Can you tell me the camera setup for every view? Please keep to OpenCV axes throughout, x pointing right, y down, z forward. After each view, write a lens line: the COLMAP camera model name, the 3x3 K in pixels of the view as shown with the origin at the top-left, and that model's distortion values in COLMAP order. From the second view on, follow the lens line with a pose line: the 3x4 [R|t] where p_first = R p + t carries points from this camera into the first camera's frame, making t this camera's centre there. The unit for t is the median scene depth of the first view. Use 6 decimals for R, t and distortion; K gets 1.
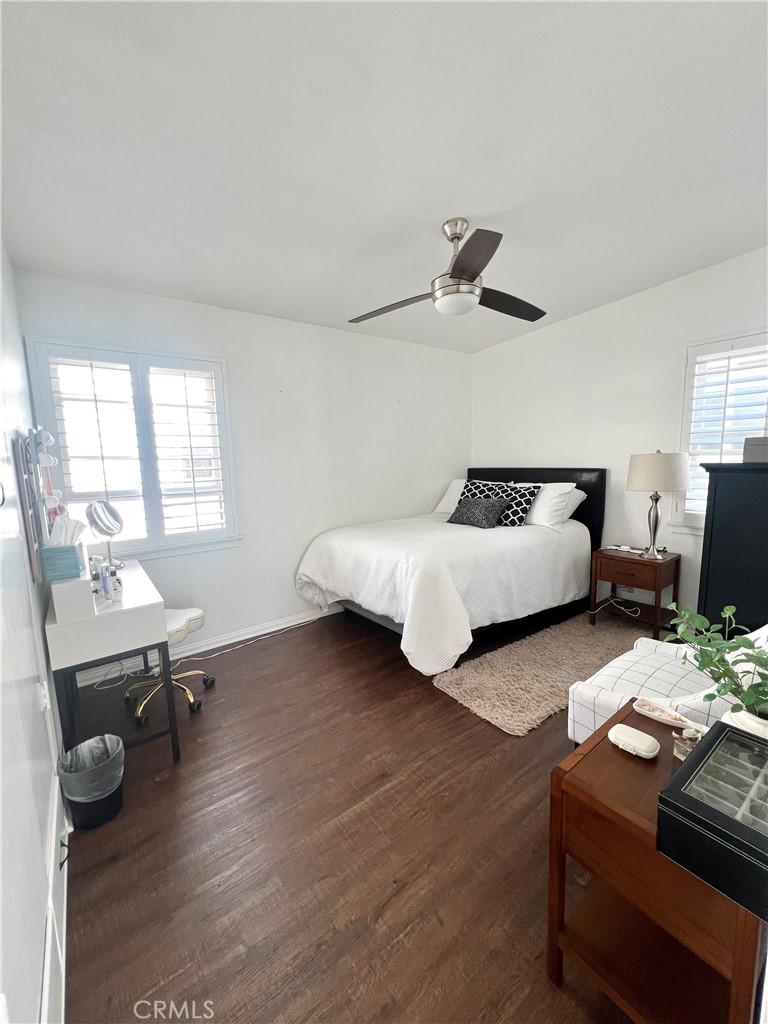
lens RADIAL K [[409.4, 0, 382.2], [0, 409.4, 511.1], [0, 0, 1]] dist [0.001691, 0.000132]
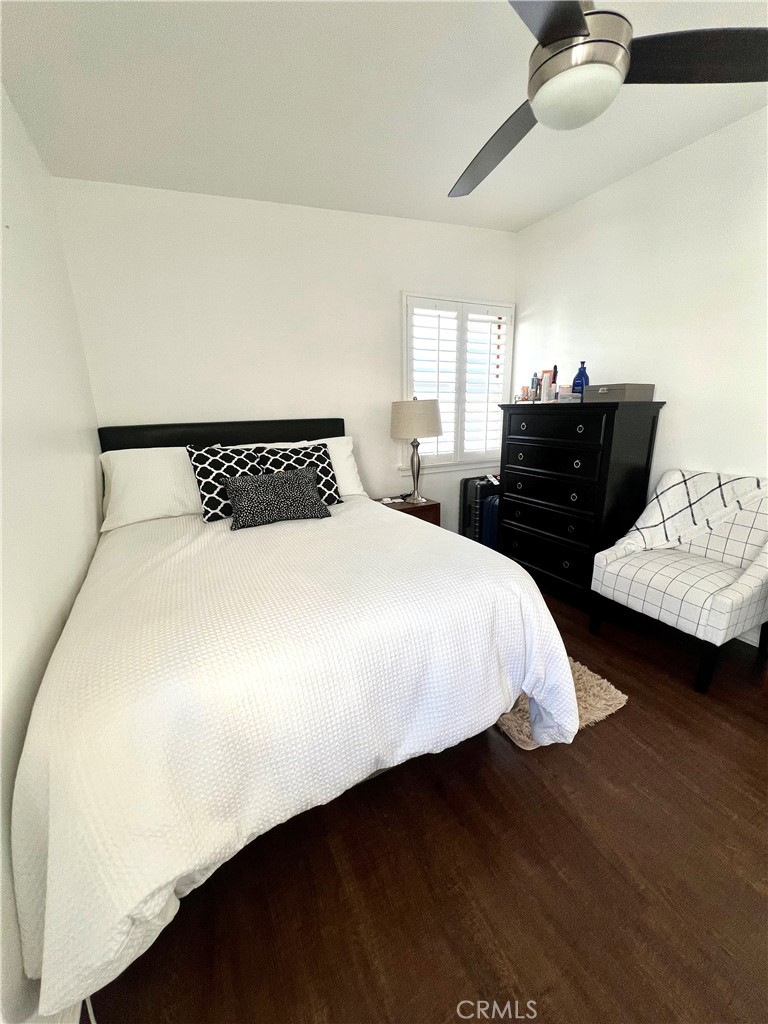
lens RADIAL K [[409.4, 0, 381.2], [0, 409.4, 514.6], [0, 0, 1]] dist [0.001691, 0.000132]
pose [[0.175304, -0.236974, 0.955569, -0.374807], [0.141439, 0.966593, 0.213760, -0.093468], [-0.974302, 0.097682, 0.202965, 0.880719]]
